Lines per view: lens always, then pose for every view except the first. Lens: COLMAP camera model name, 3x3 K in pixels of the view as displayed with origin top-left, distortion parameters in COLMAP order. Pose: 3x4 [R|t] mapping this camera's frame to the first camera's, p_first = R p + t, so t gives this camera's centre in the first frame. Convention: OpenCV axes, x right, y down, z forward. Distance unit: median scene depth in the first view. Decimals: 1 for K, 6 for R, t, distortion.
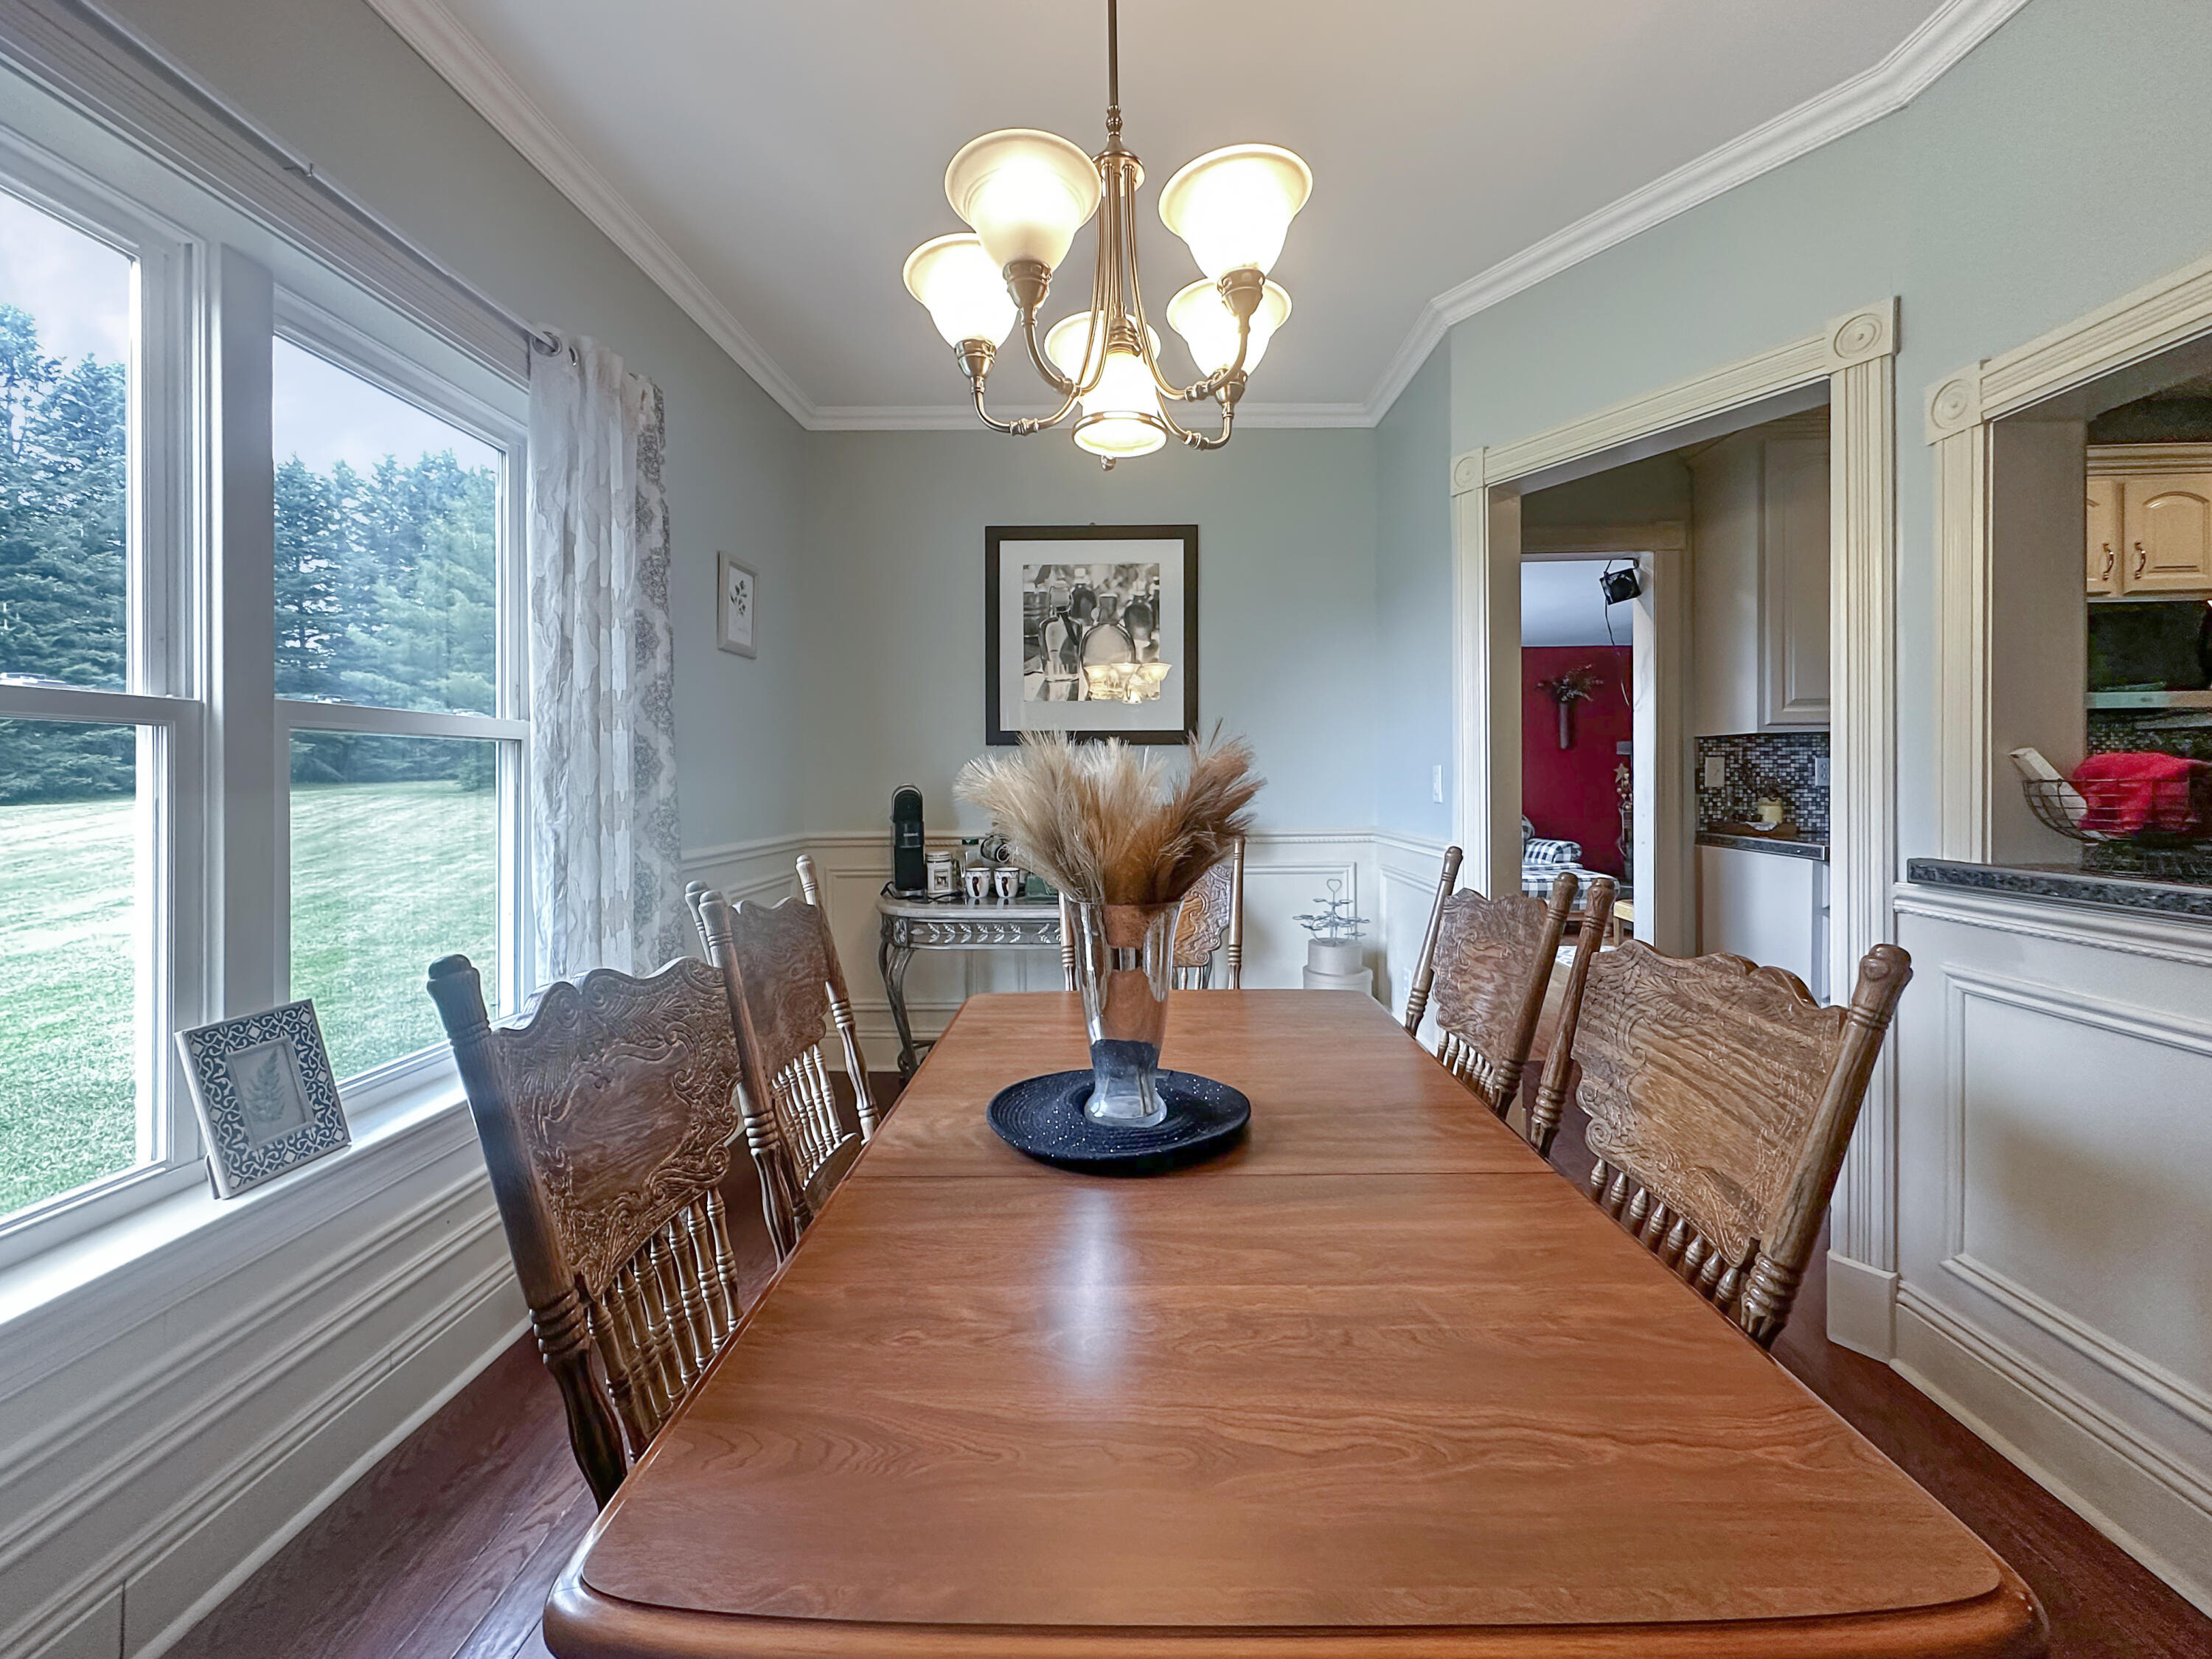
lens RADIAL K [[899.5, 0, 1107.0], [0, 899.5, 786.8], [0, 0, 1]] dist [-0.000902, -0.000128]
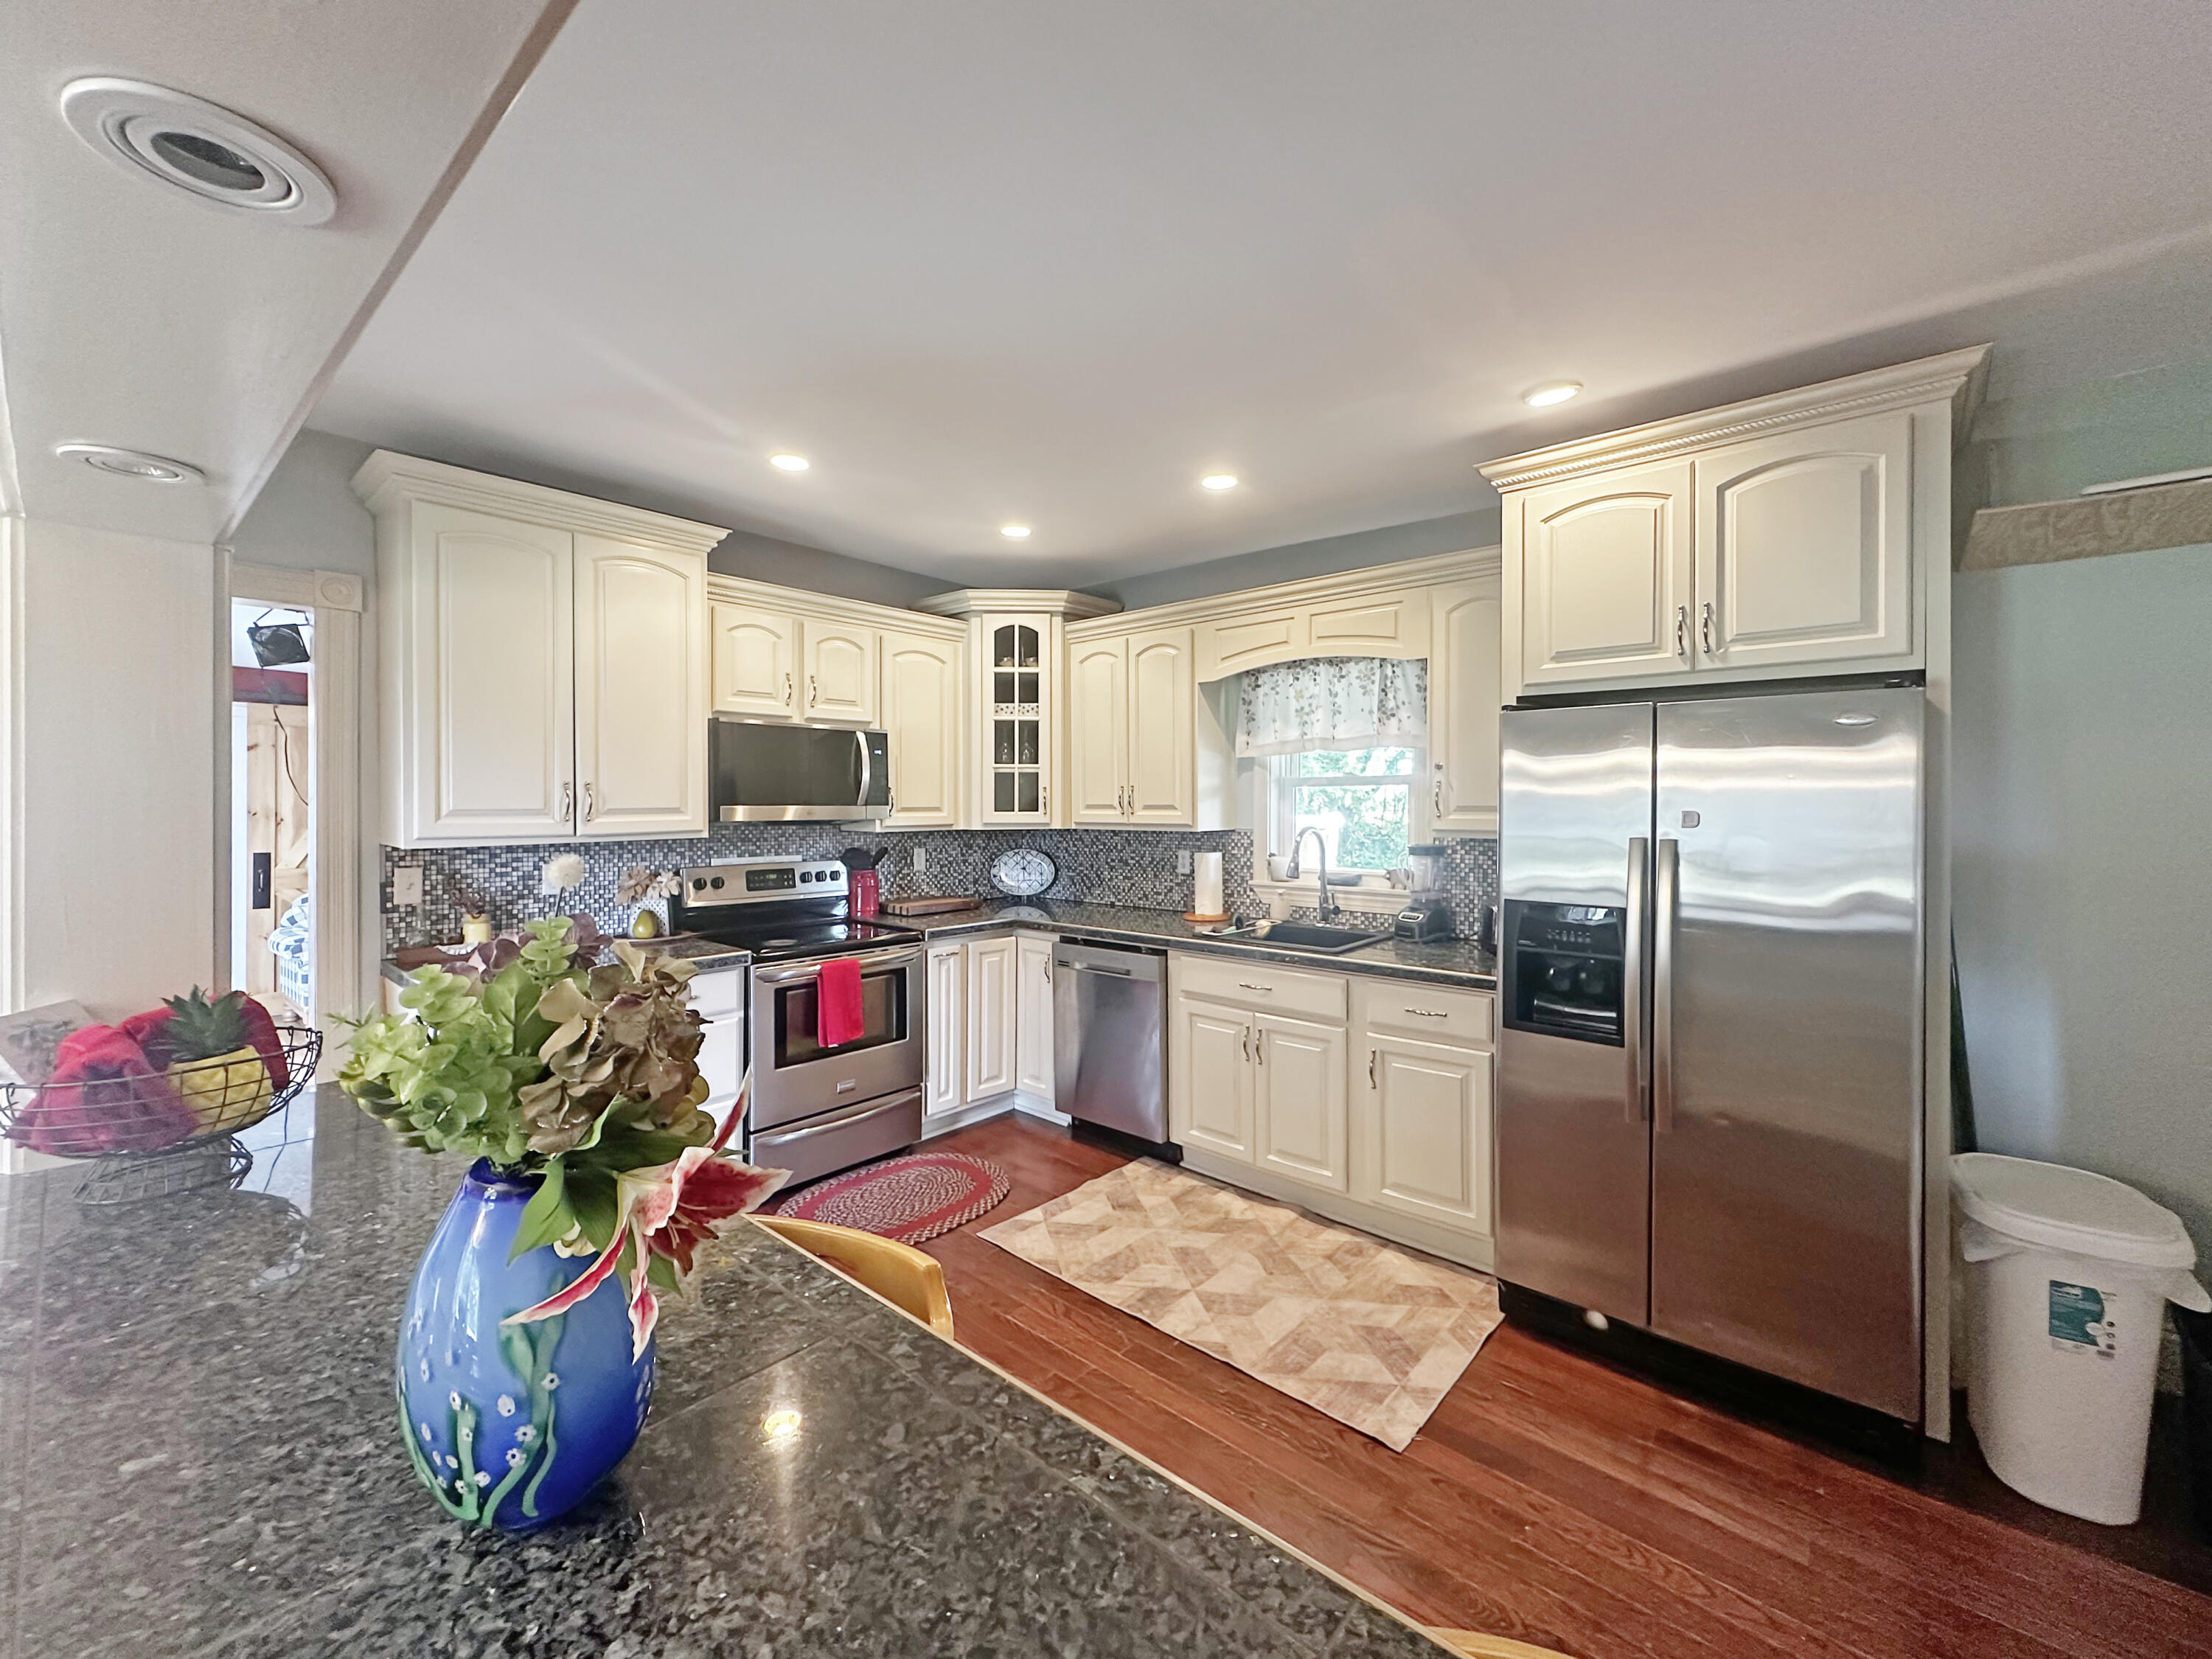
lens RADIAL K [[887.6, 0, 1098.4], [0, 887.6, 816.7], [0, 0, 1]] dist [0.000273, 0.000129]
pose [[0.642226, 0.001155, 0.766515, 0.457207], [-0.004856, 0.999985, 0.002562, -0.085851], [-0.766500, -0.005367, 0.642222, -0.015649]]
